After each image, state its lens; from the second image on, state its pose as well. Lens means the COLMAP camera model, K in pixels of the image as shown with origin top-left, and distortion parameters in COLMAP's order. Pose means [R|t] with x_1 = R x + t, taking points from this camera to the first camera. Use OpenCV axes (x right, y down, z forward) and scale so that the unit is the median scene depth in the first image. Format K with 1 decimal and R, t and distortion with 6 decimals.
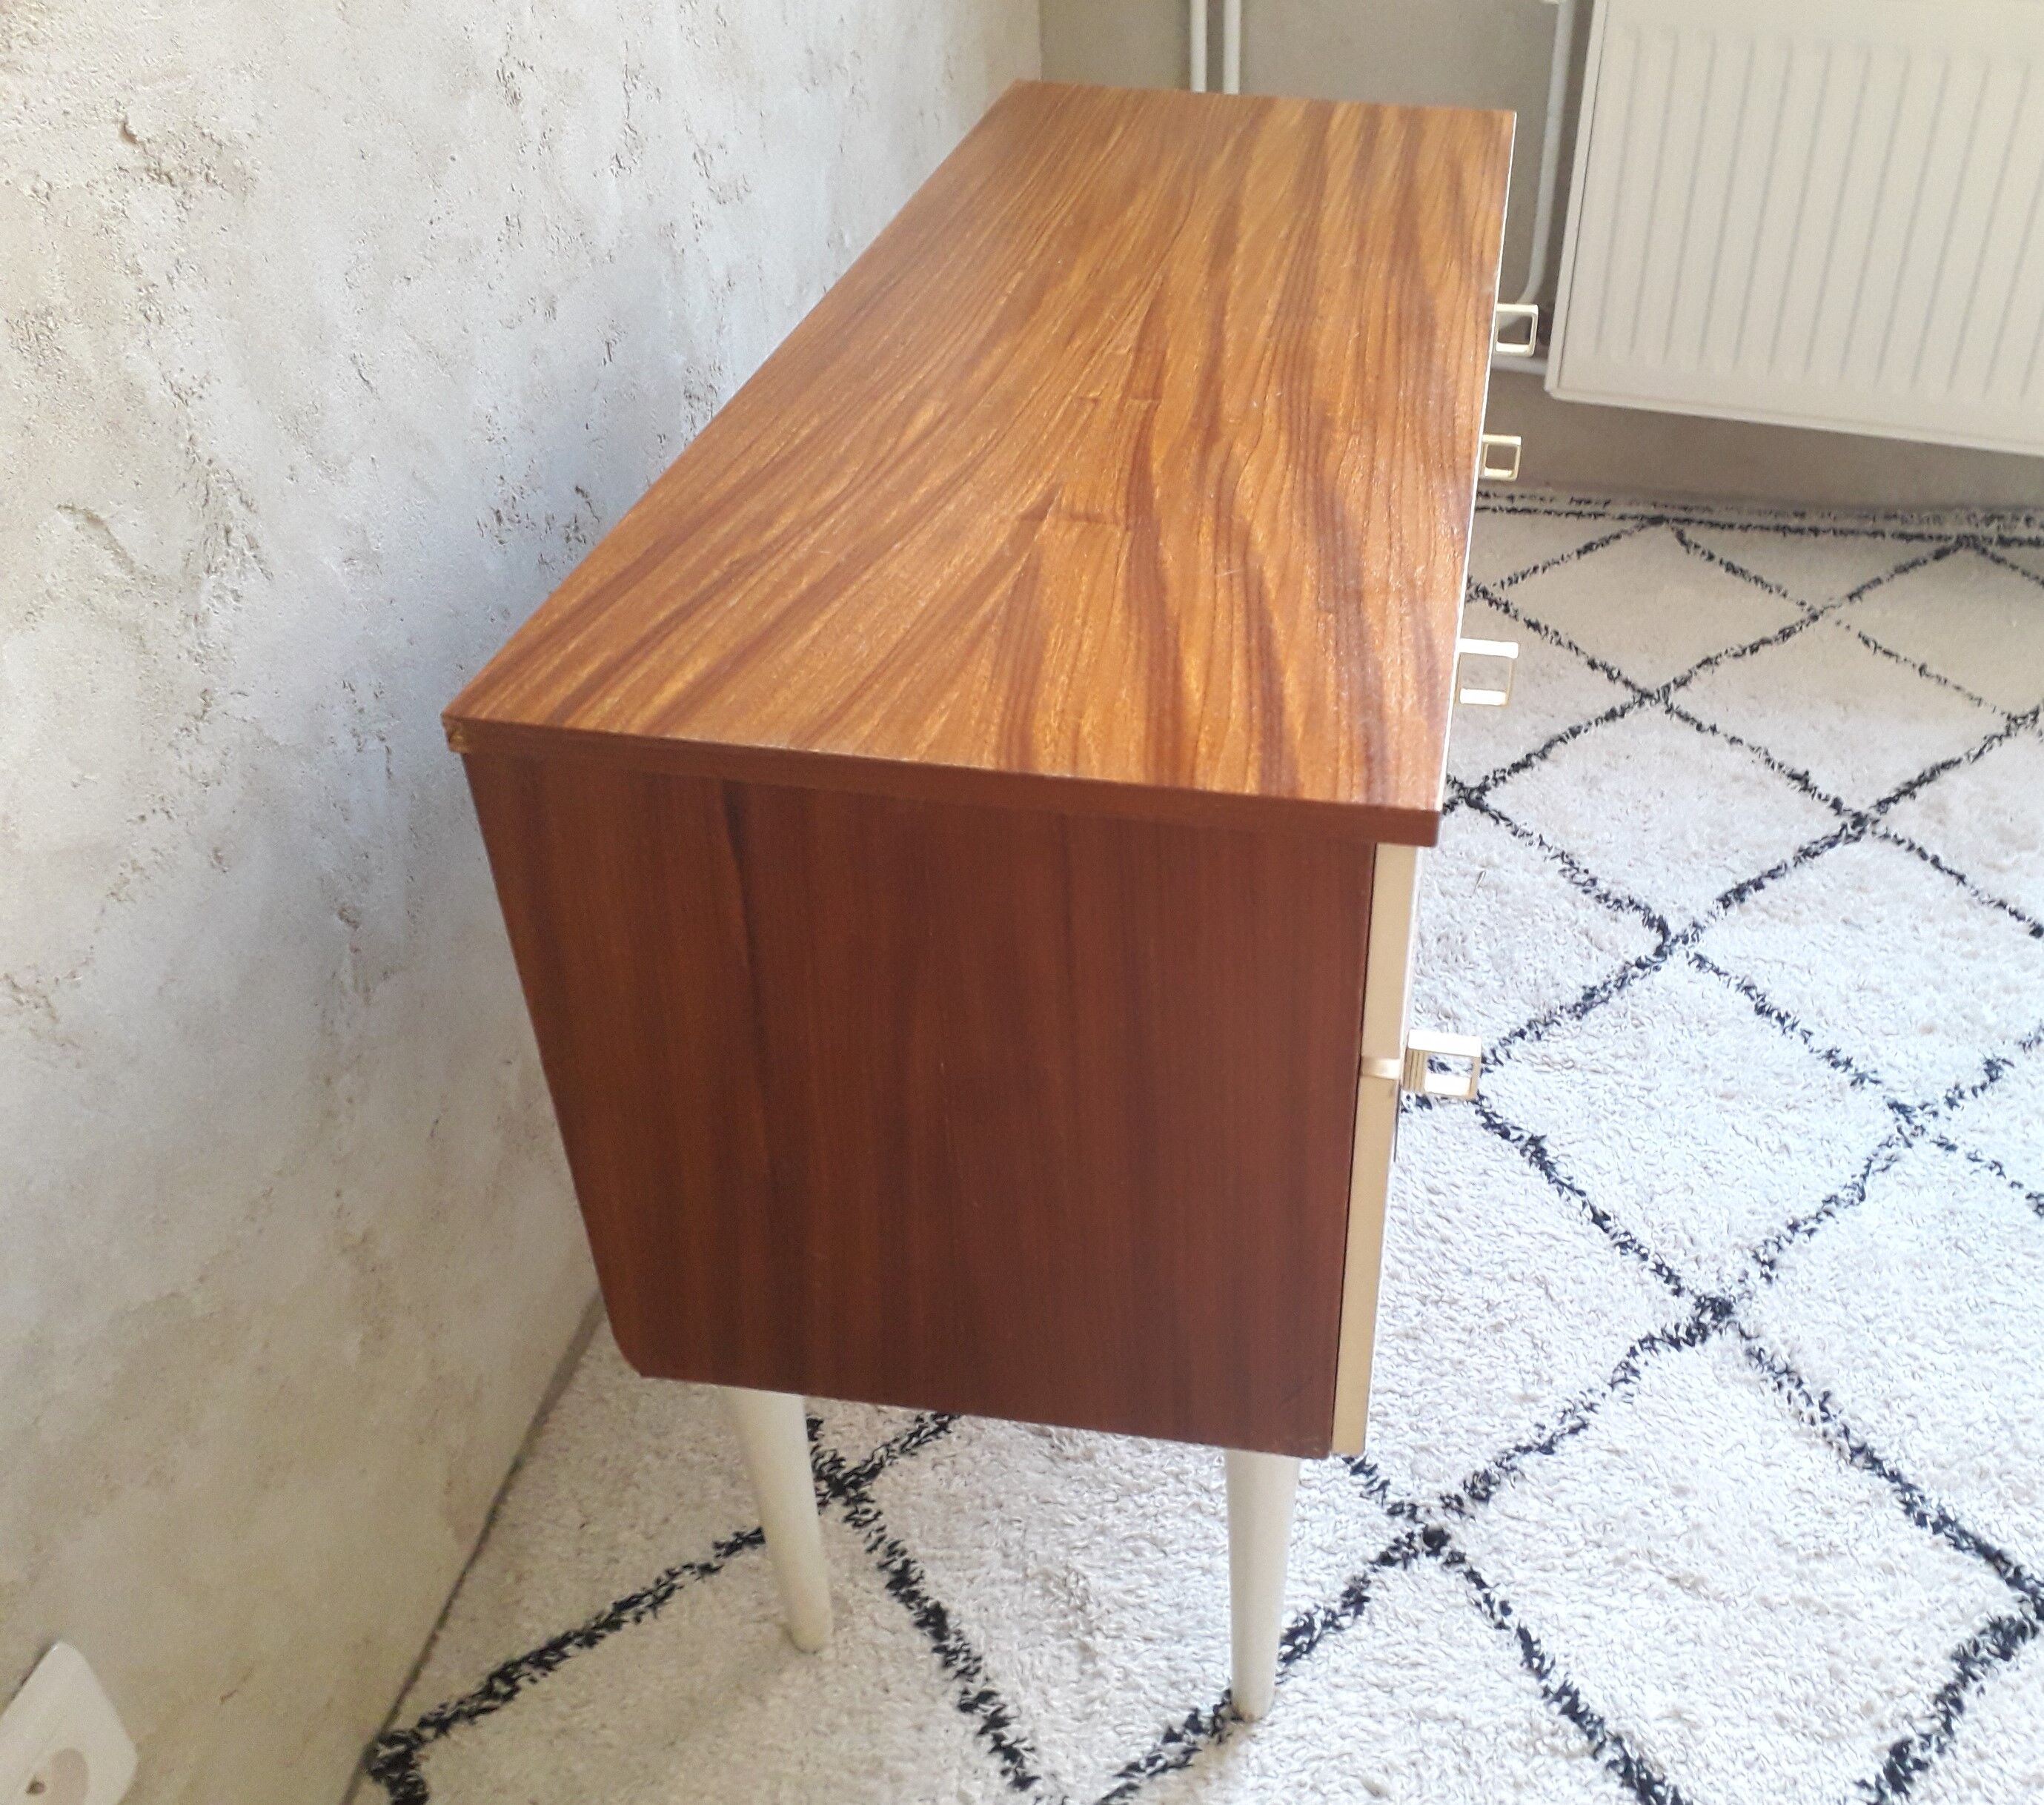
lens RADIAL K [[1968.7, 0, 1267.7], [0, 1968.7, 898.9], [0, 0, 1]] dist [-0.002203, 0.000000]
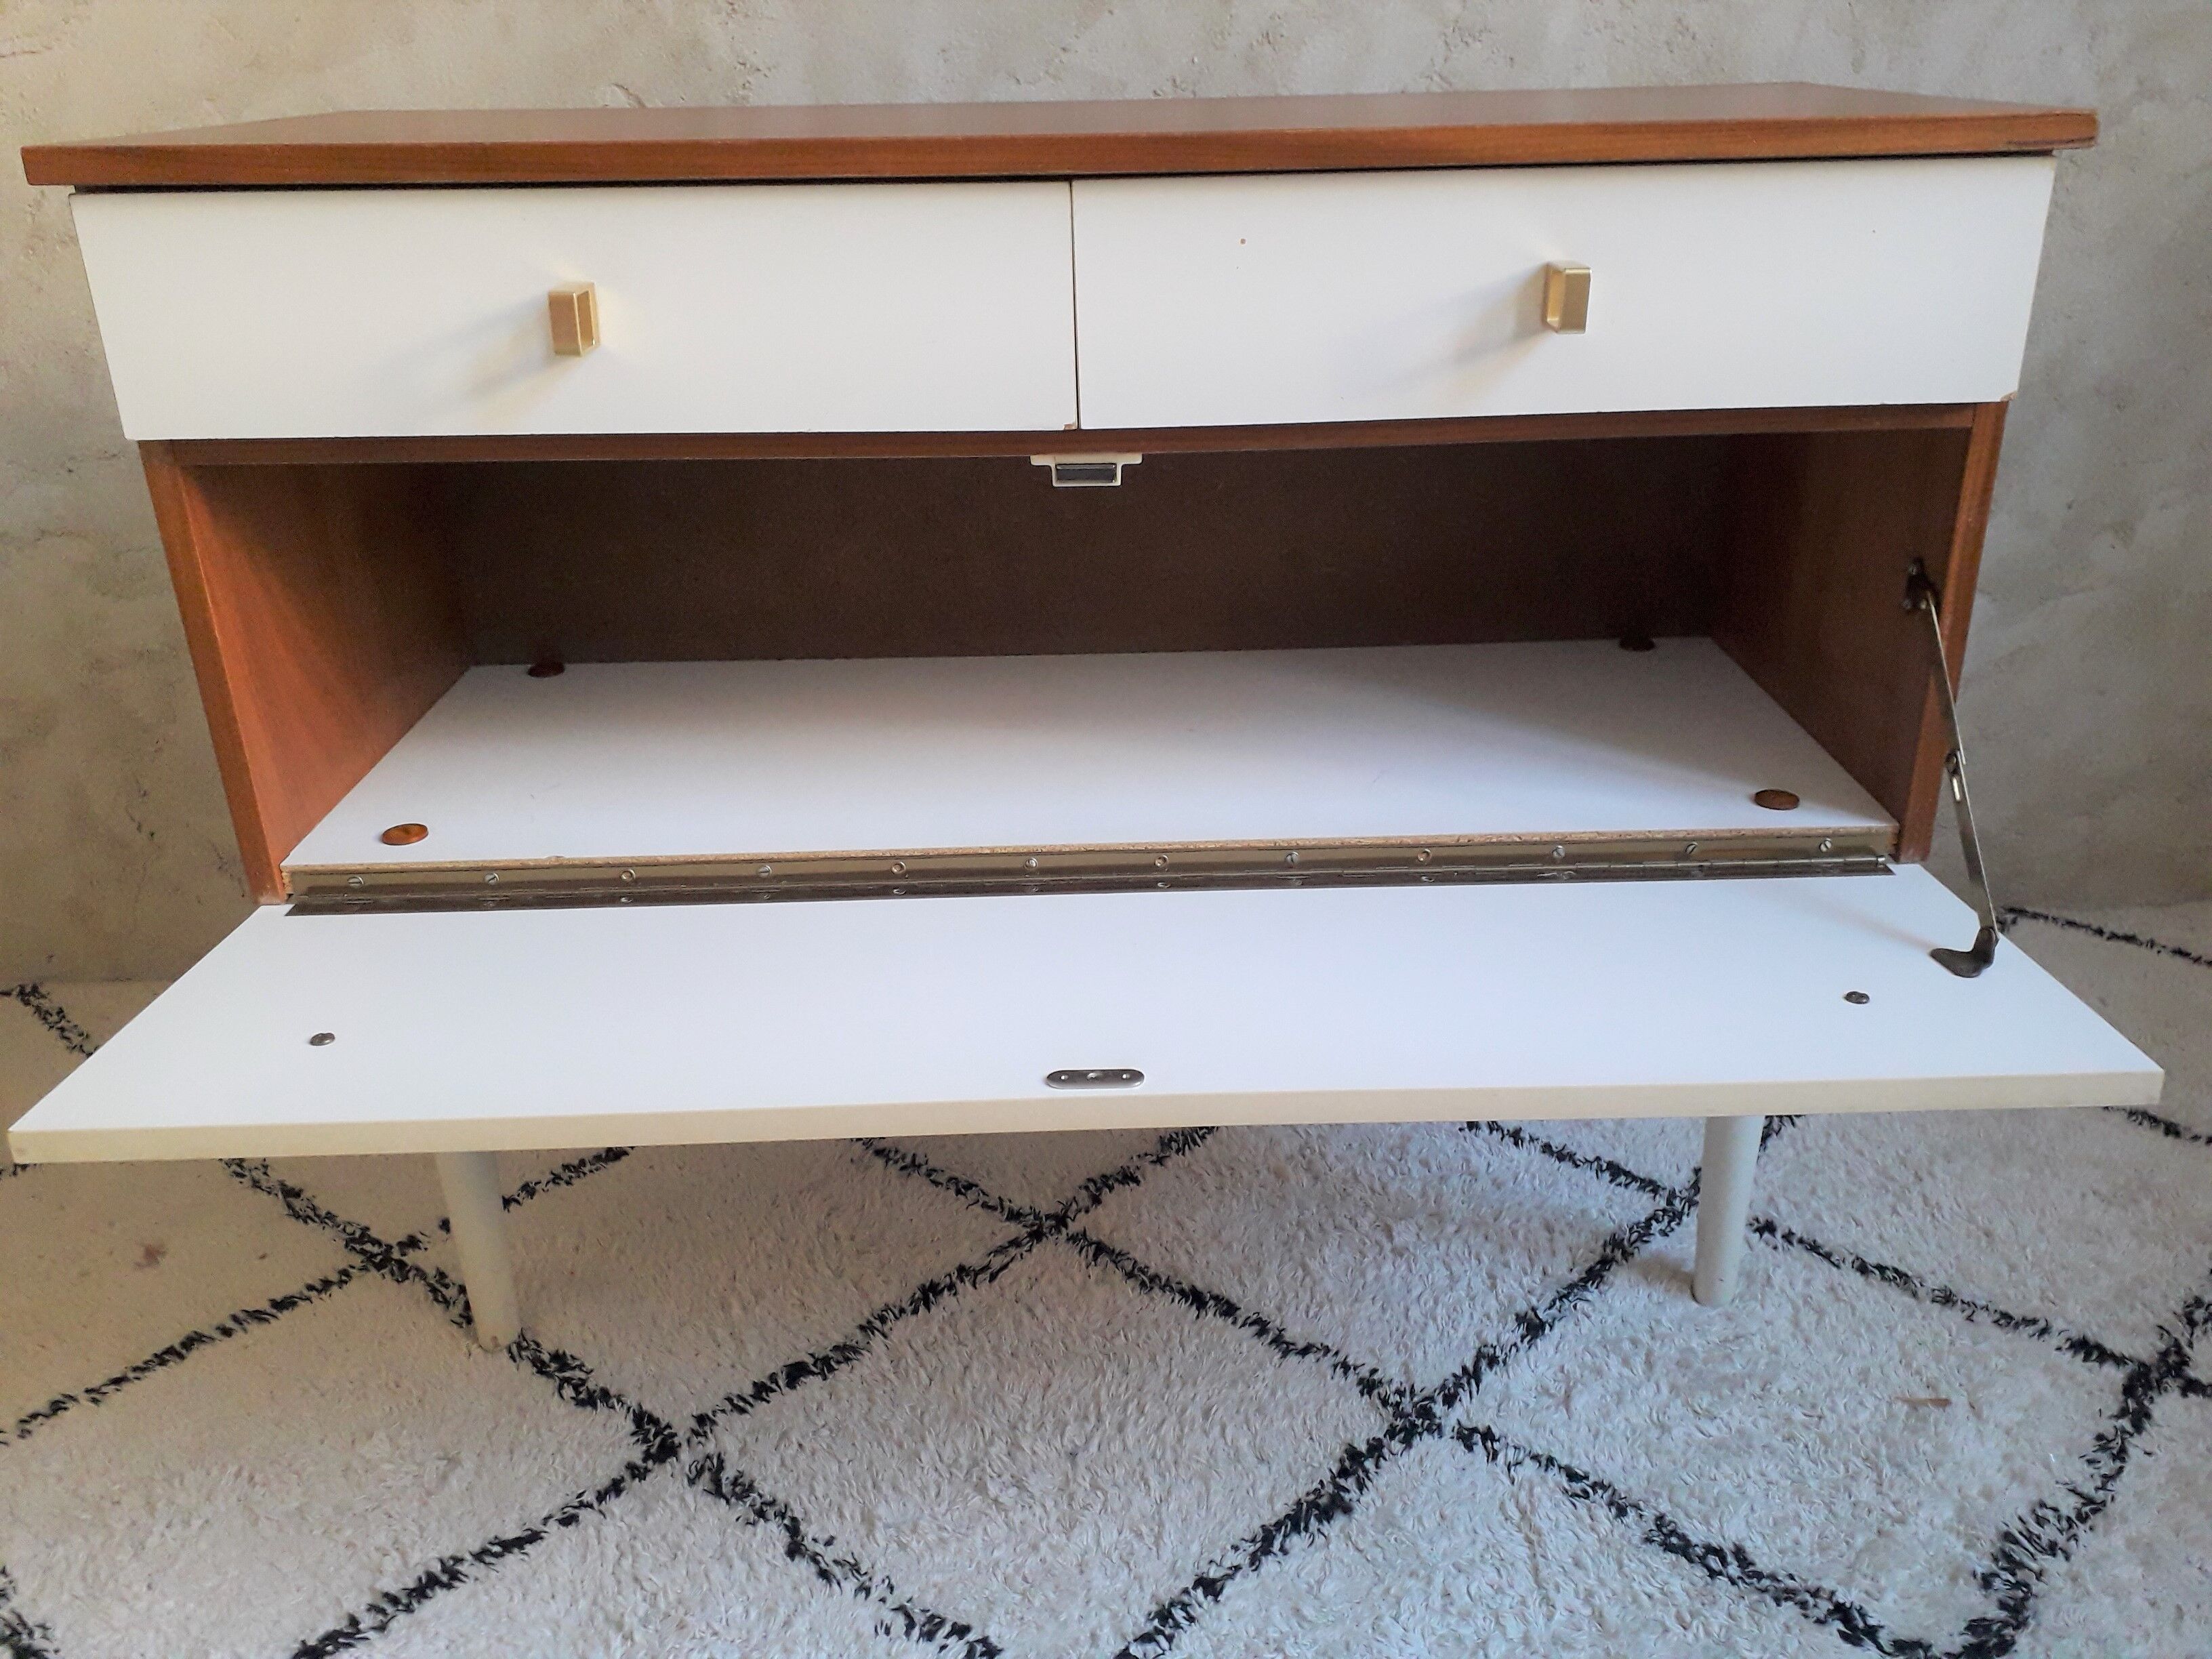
lens RADIAL K [[1814.6, 0, 1123.0], [0, 1814.6, 835.9], [0, 0, 1]] dist [-0.023283, 0.008606]
pose [[0.145600, 0.373881, -0.915977, 0.682038], [-0.571742, 0.787385, 0.230511, -0.178547], [0.807411, 0.490140, 0.328406, 0.691462]]
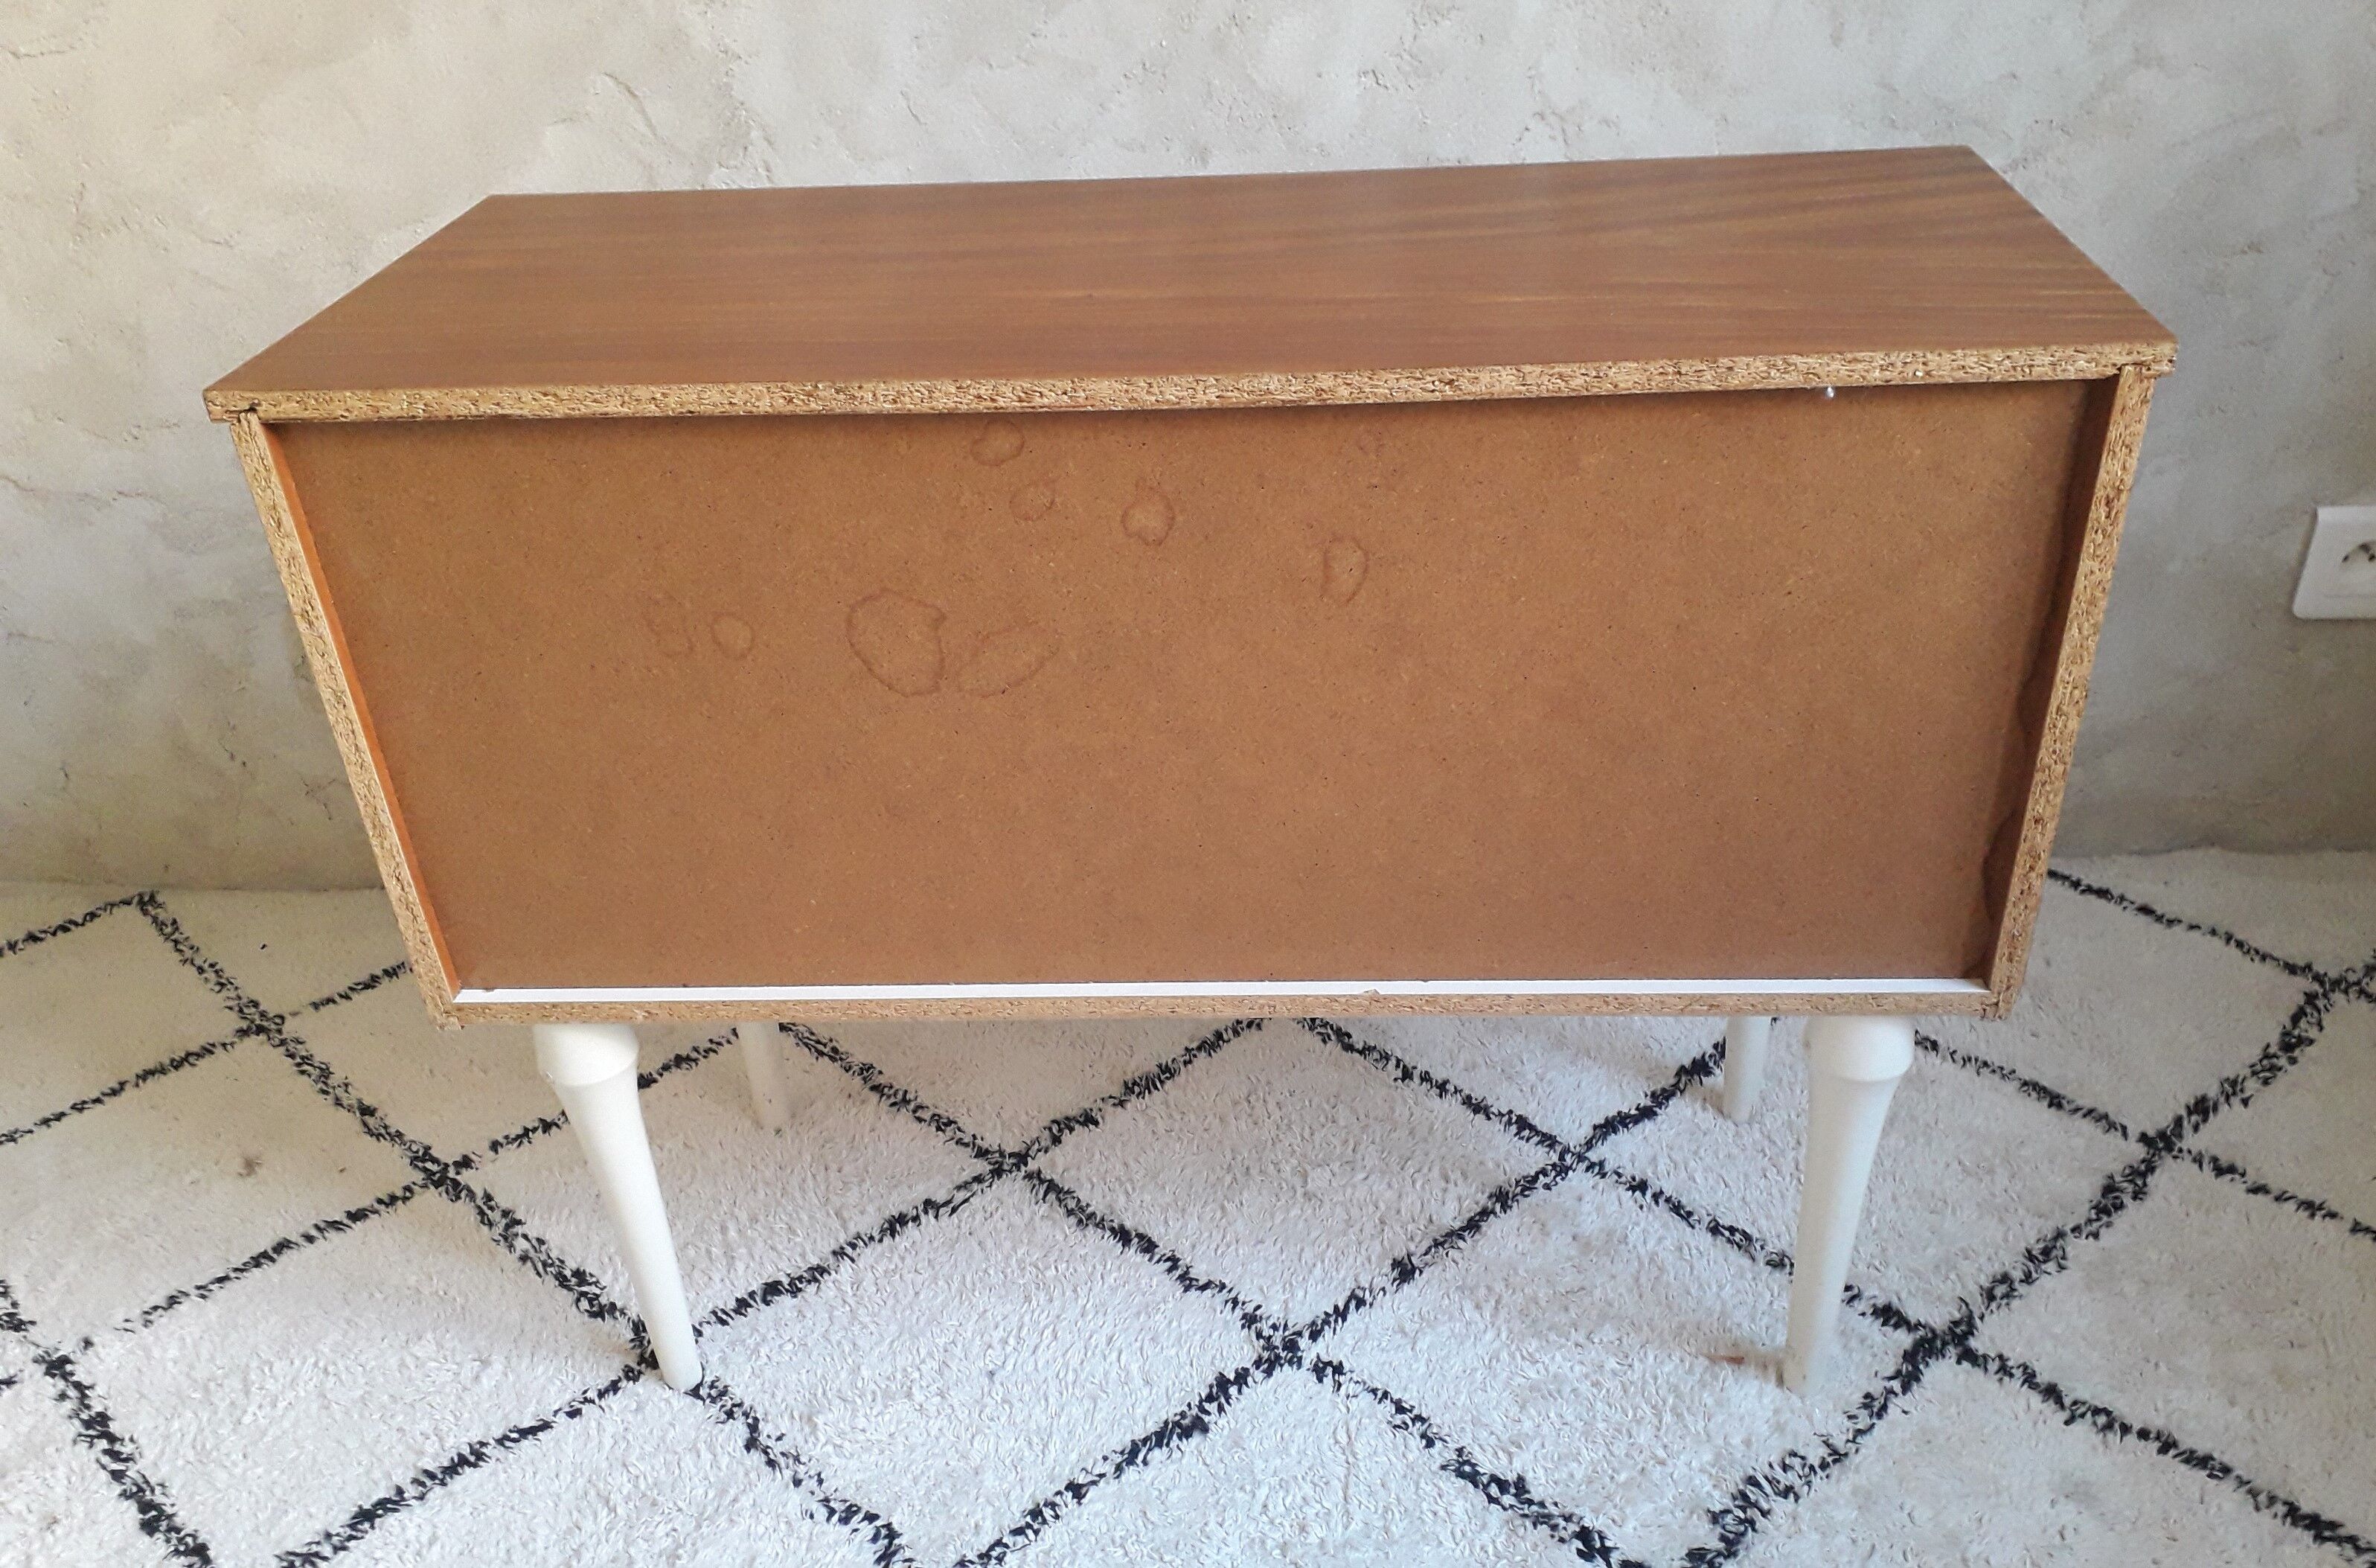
lens RADIAL K [[1995.5, 0, 1248.1], [0, 1995.5, 916.9], [0, 0, 1]] dist [0.026231, -0.058785]
pose [[0.073570, 0.530351, -0.844580, 0.809746], [-0.558971, 0.723277, 0.405489, -0.420477], [0.825917, 0.442264, 0.349662, 0.705653]]
